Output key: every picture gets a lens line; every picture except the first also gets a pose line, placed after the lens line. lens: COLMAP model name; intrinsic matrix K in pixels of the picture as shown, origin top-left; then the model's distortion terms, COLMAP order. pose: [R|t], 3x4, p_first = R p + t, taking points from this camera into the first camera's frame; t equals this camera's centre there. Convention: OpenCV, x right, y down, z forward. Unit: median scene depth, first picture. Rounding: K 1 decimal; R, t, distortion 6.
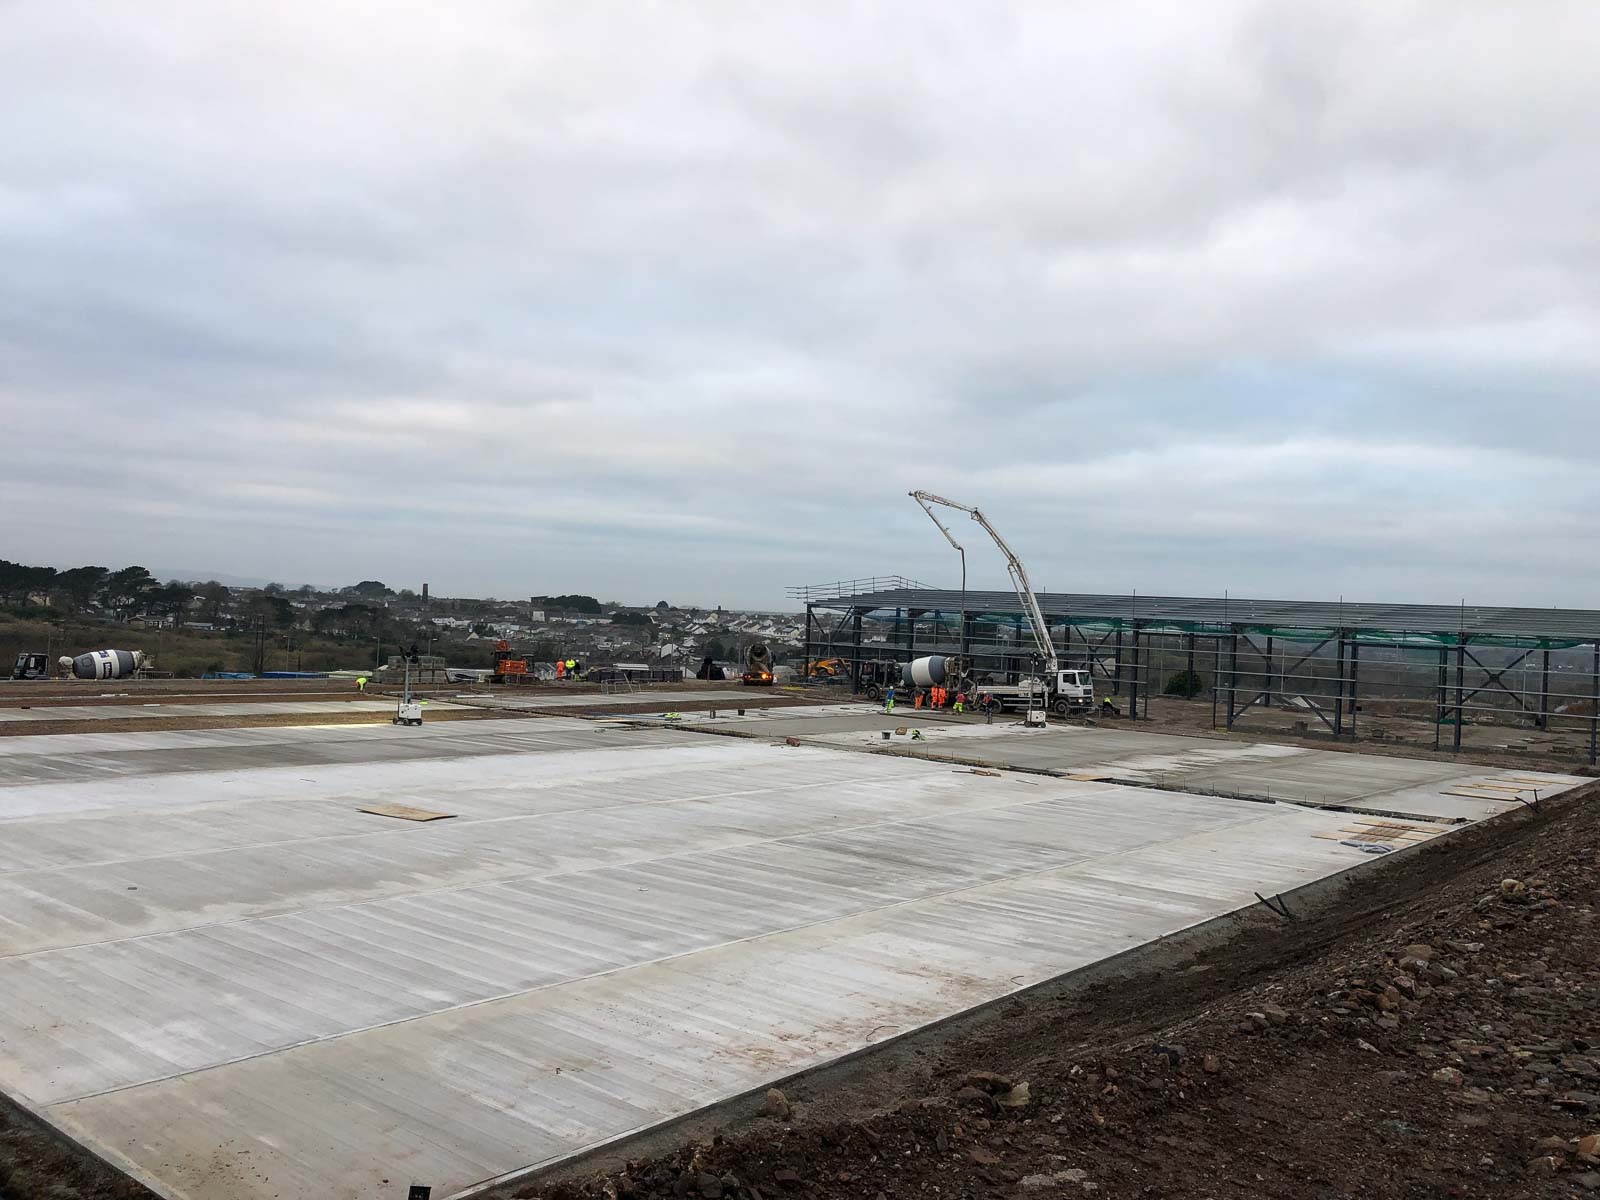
lens RADIAL K [[1284.7, 0, 812.2], [0, 1284.7, 598.6], [0, 0, 1]] dist [0.031459, -0.013771]
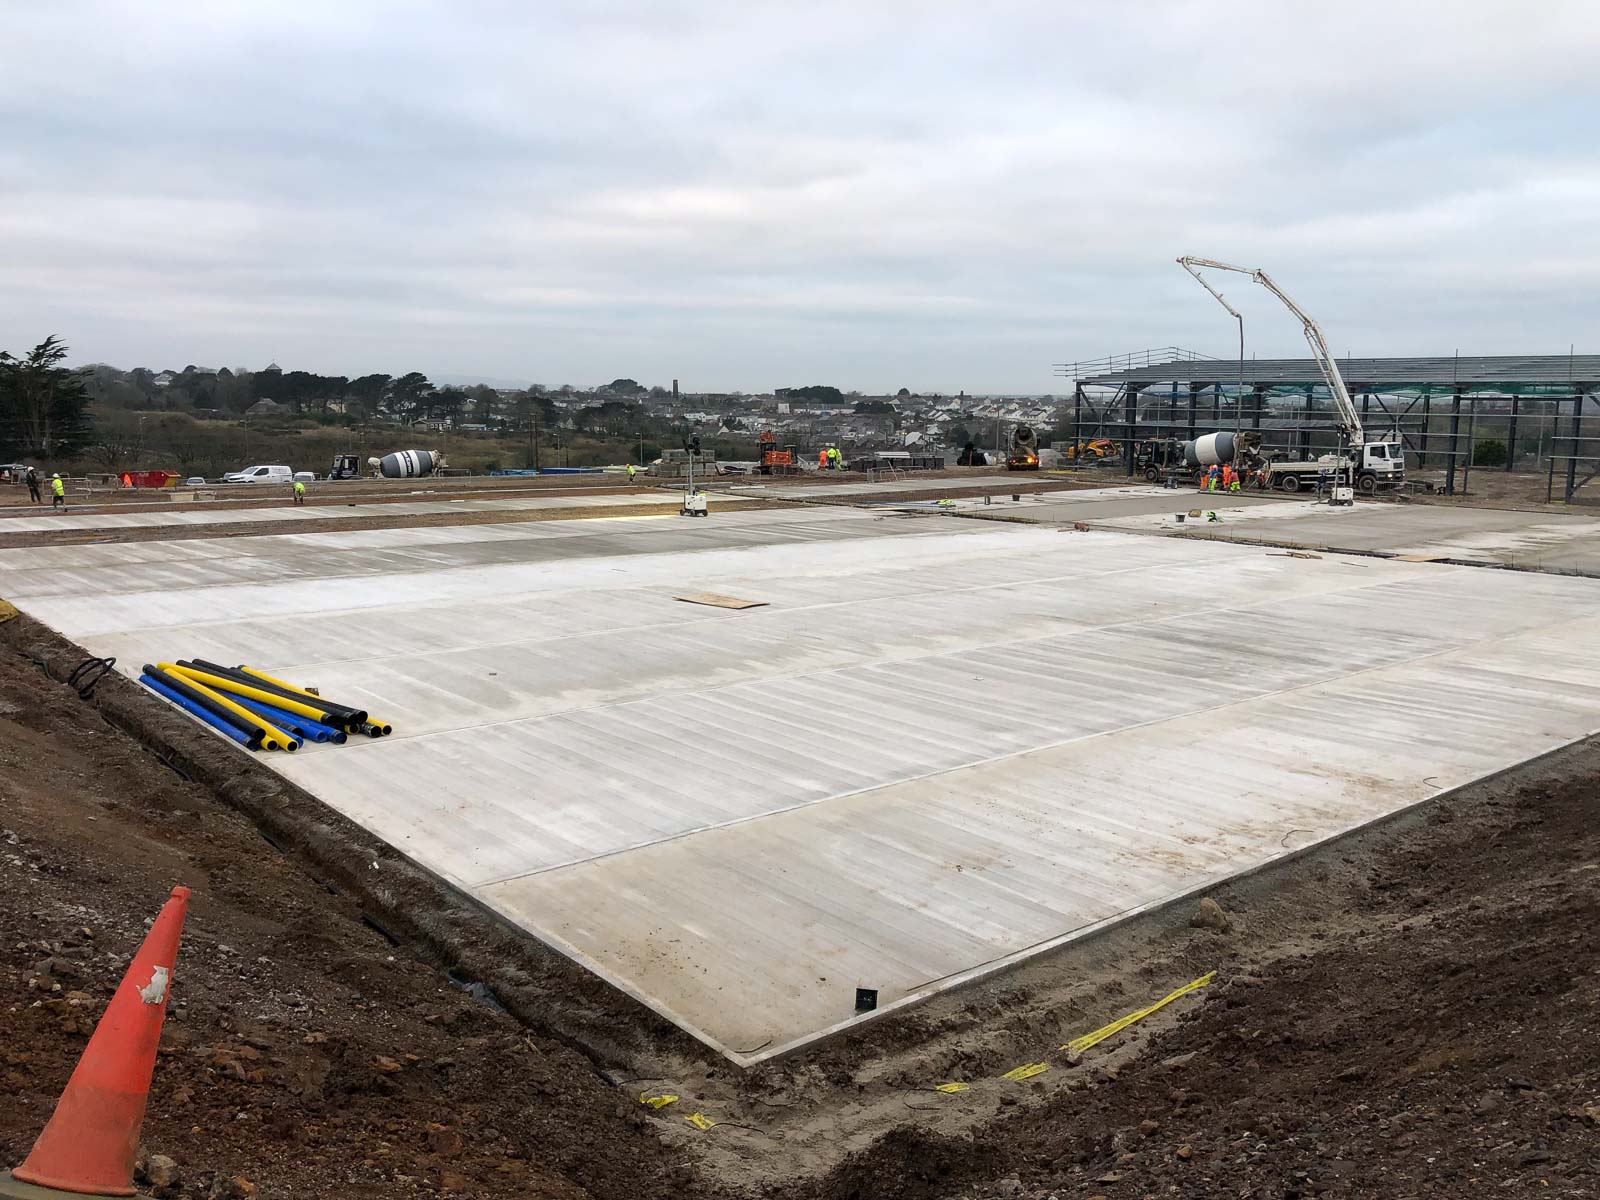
lens RADIAL K [[1279.8, 0, 807.0], [0, 1279.8, 594.5], [0, 0, 1]] dist [0.083661, -0.172364]
pose [[0.981436, -0.007456, -0.191644, -0.078049], [0.038272, 0.986760, 0.157606, 0.007708], [0.187932, -0.162015, 0.968727, 0.057863]]
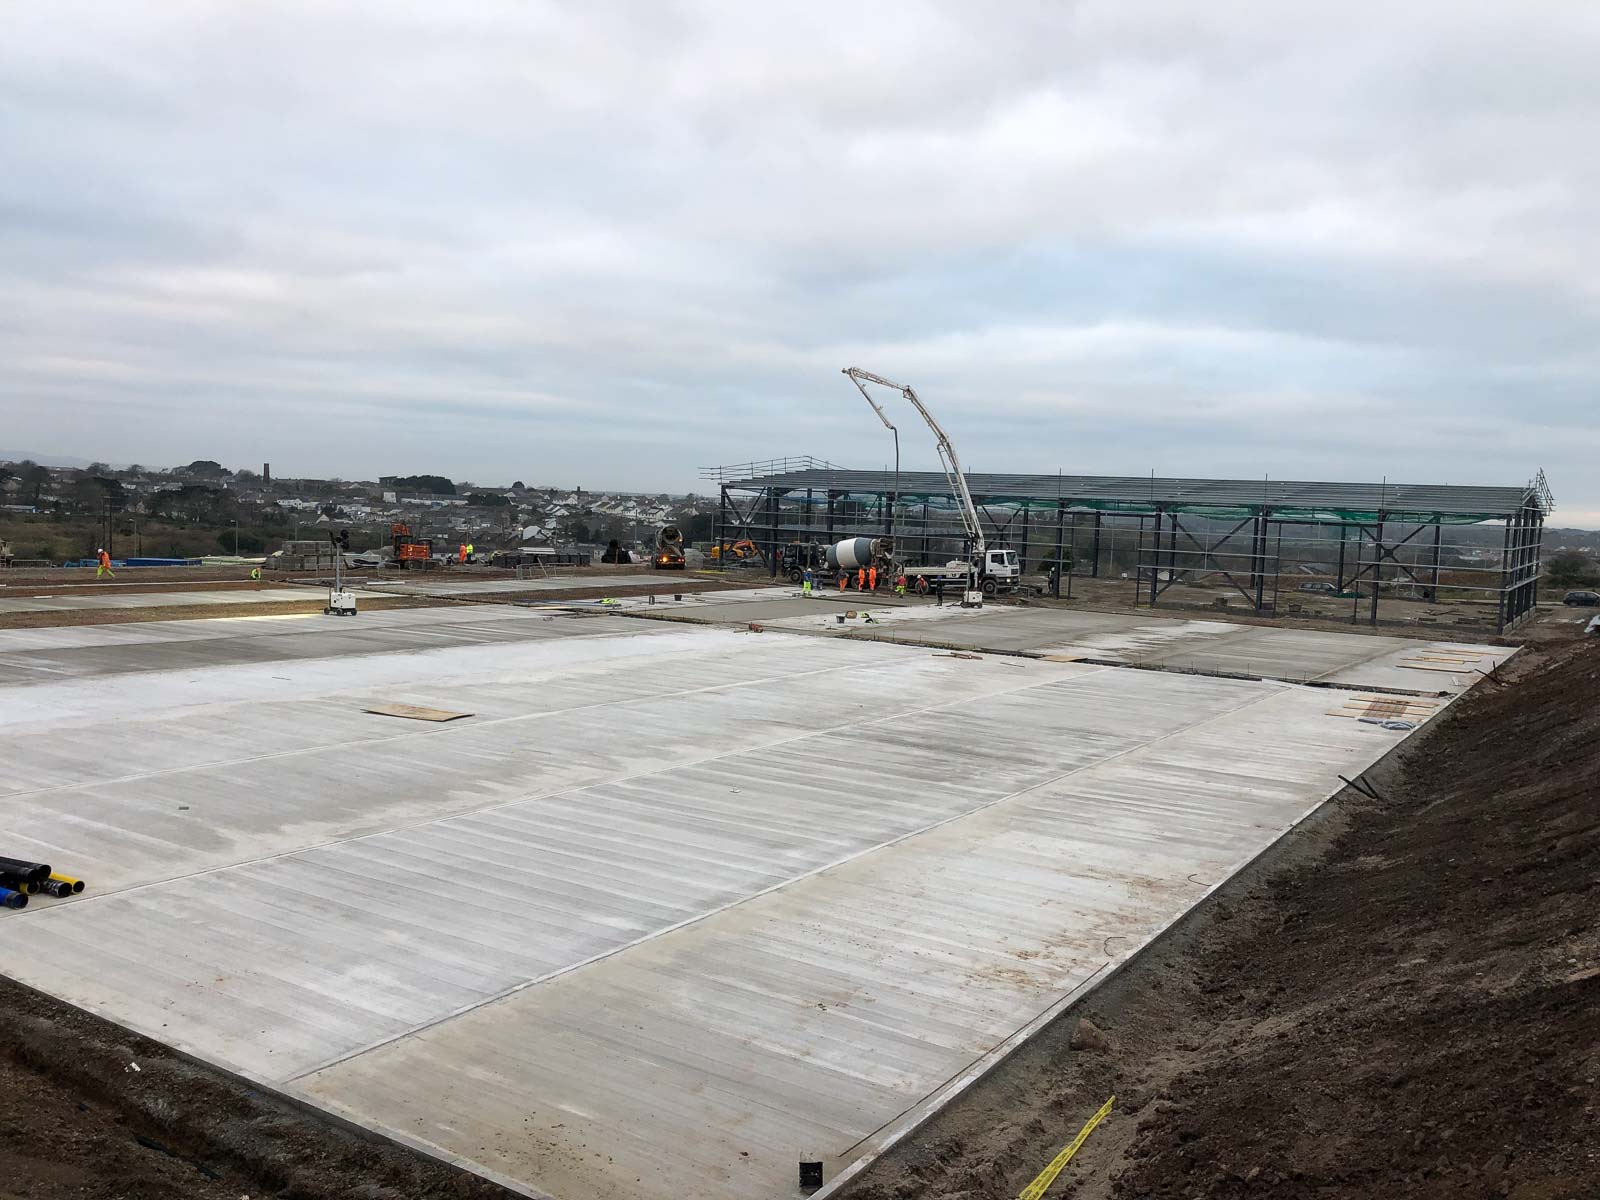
lens RADIAL K [[1280.5, 0, 809.5], [0, 1280.5, 584.5], [0, 0, 1]] dist [0.051459, -0.049839]
pose [[0.993952, -0.011885, 0.109174, -0.189623], [0.002851, 0.996584, 0.082530, -0.001536], [-0.109782, -0.081720, 0.990591, 0.084899]]
